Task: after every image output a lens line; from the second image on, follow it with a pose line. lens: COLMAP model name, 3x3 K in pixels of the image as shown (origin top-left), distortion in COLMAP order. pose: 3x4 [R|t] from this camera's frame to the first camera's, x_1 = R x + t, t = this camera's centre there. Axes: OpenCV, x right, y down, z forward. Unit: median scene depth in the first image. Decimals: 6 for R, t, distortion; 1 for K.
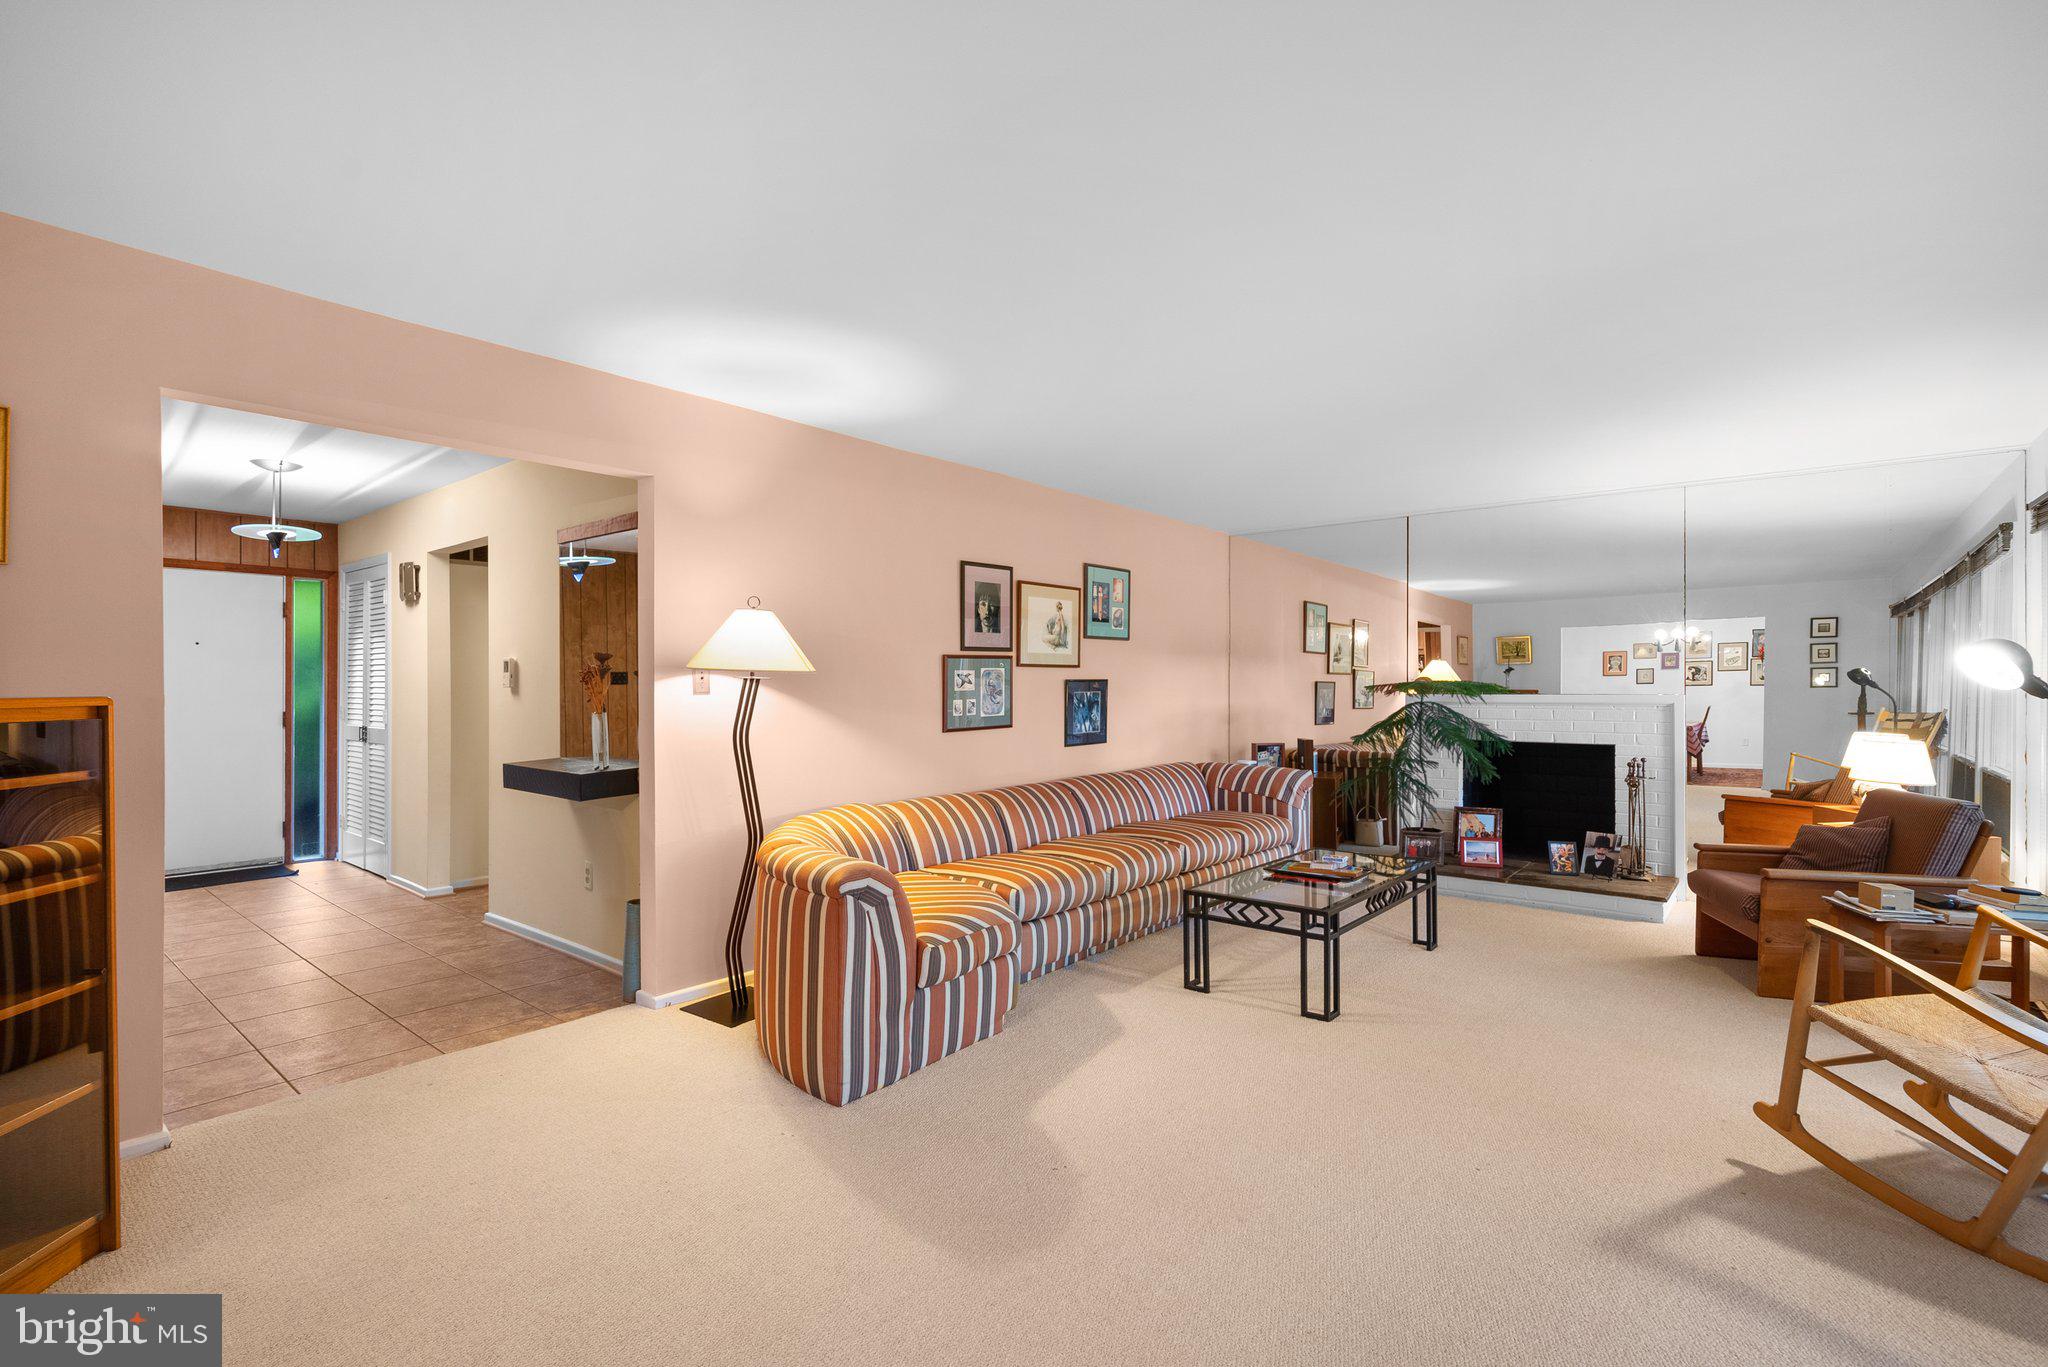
lens RADIAL K [[934.0, 0, 1024.0], [0, 934.0, 683.5], [0, 0, 1]] dist [-0.001932, 0.000719]
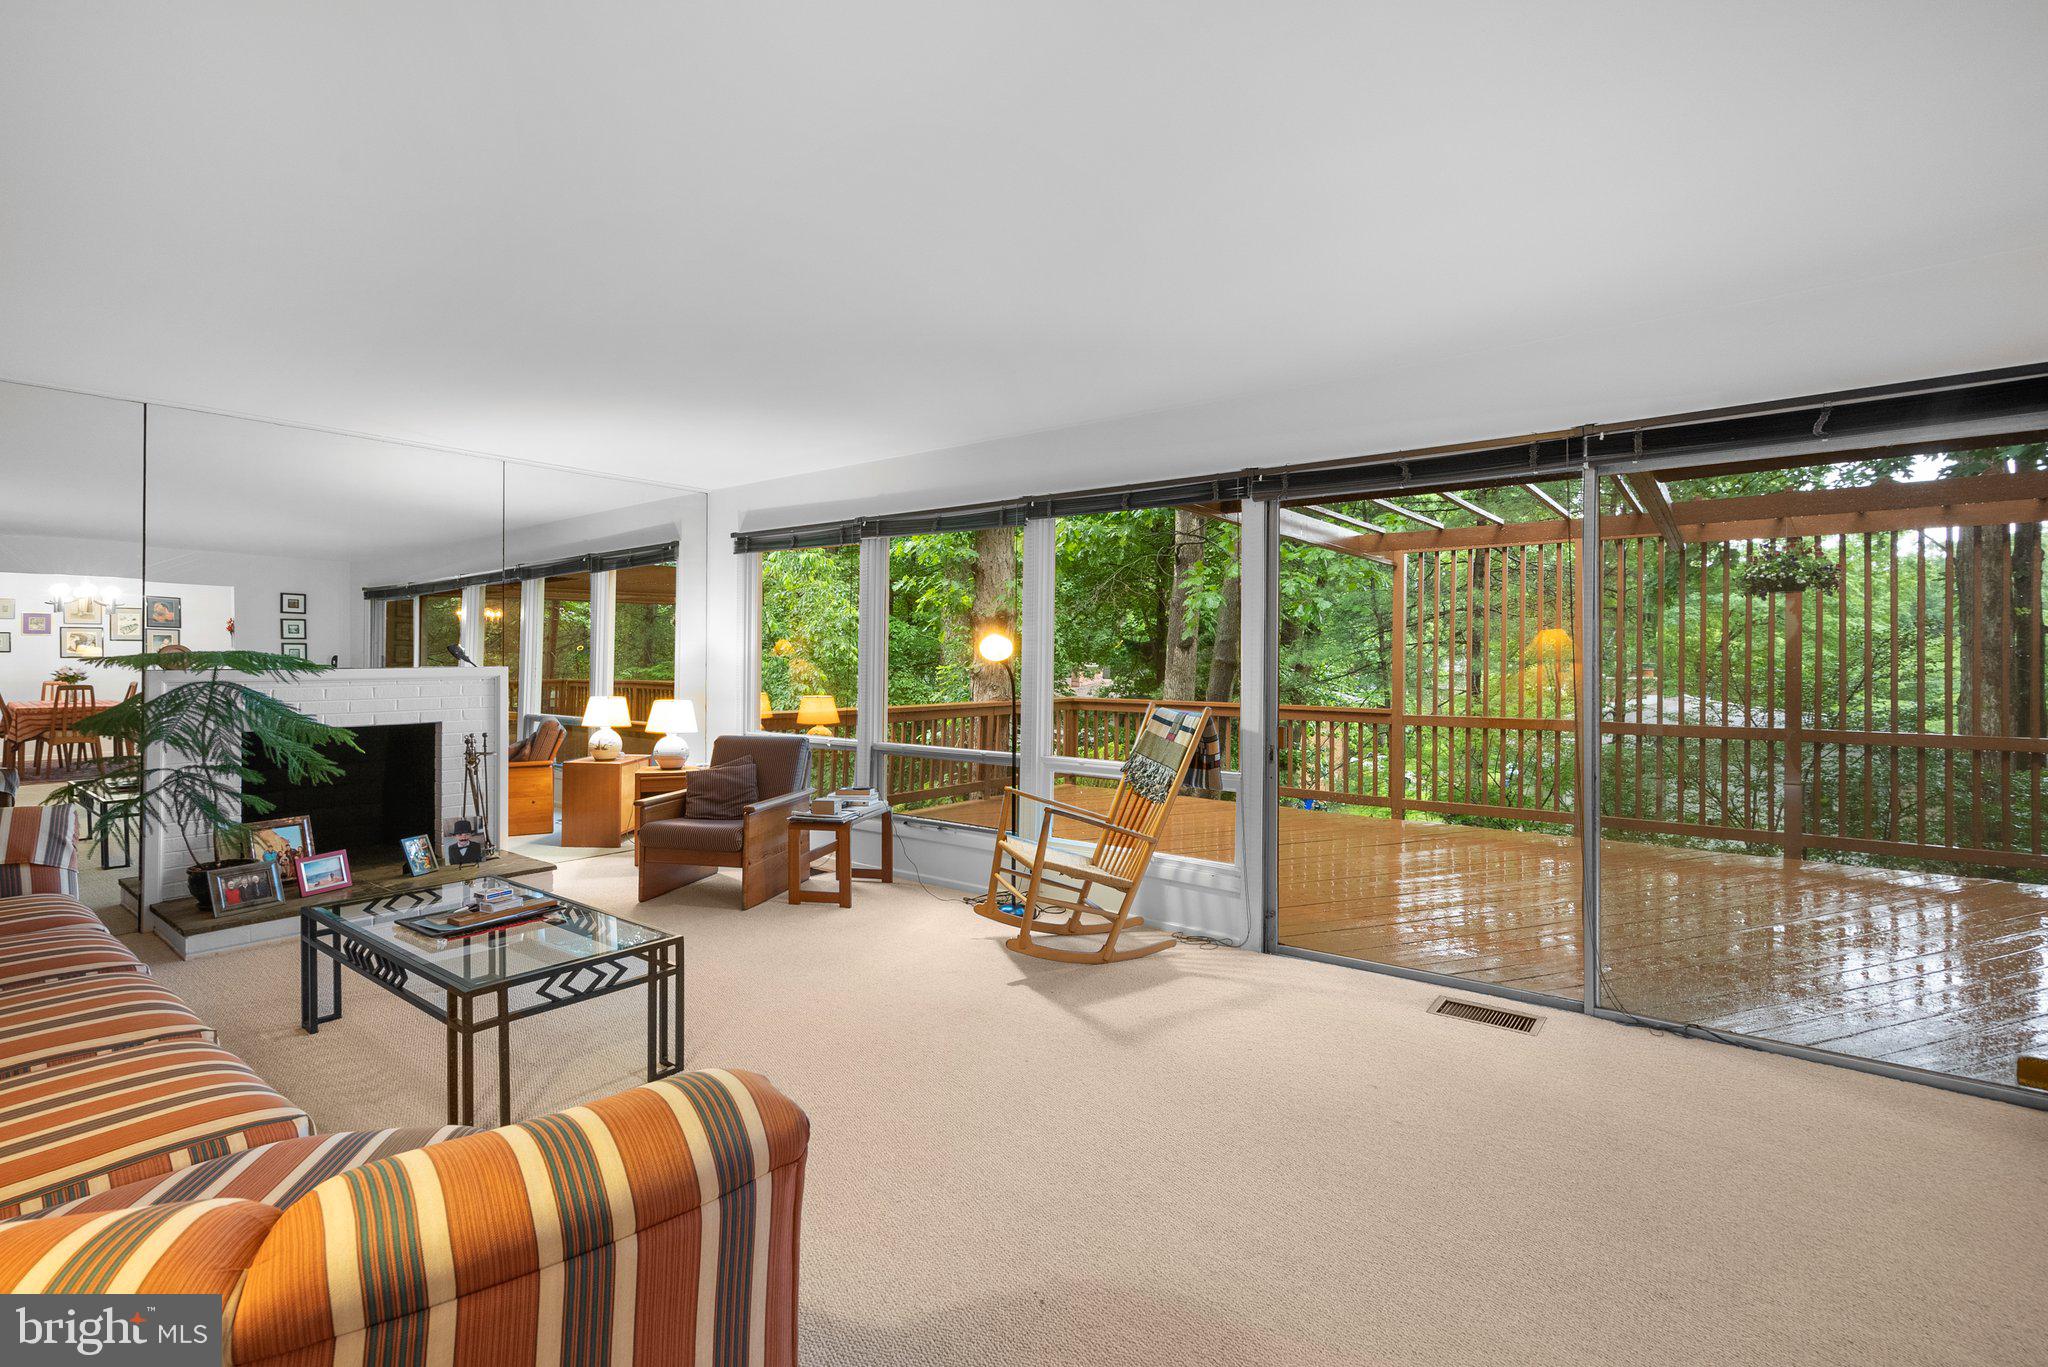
lens RADIAL K [[942.2, 0, 1024.1], [0, 942.2, 653.5], [0, 0, 1]] dist [-0.002556, -0.000029]
pose [[-0.030334, 0.004819, 0.999528, -0.335409], [-0.003886, 0.999980, -0.004939, -0.000096], [-0.999532, -0.004034, -0.030315, 0.477085]]
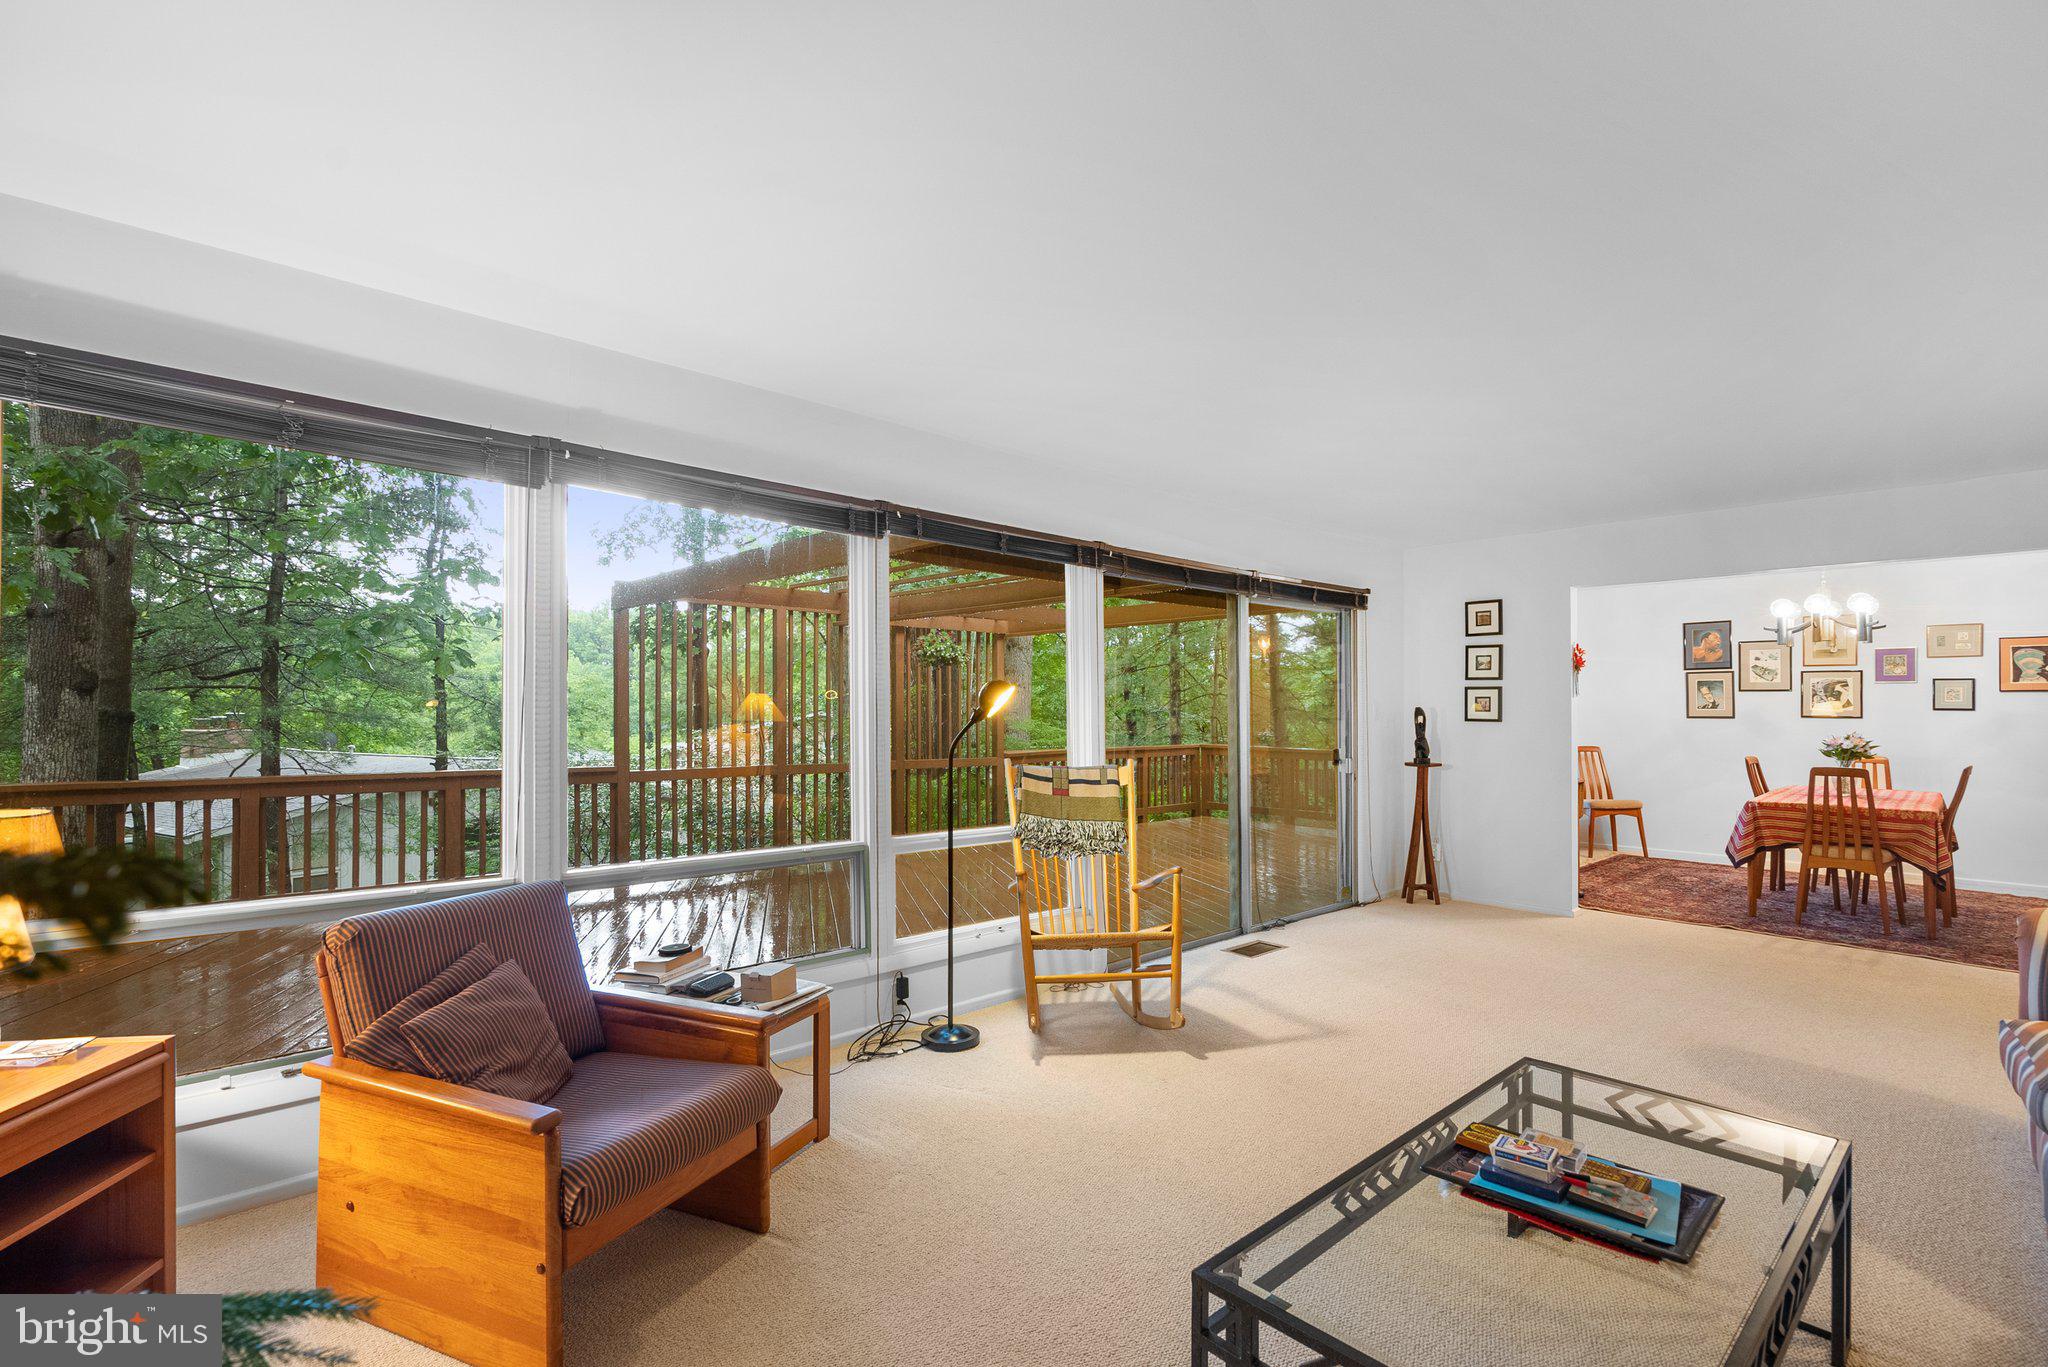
lens RADIAL K [[943.4, 0, 1017.0], [0, 943.4, 704.8], [0, 0, 1]] dist [-0.002812, 0.001609]
pose [[-0.990536, -0.003086, 0.137222, 0.392479], [-0.004407, 0.999947, -0.009323, -0.000240], [-0.137186, -0.009840, -0.990496, 1.130334]]
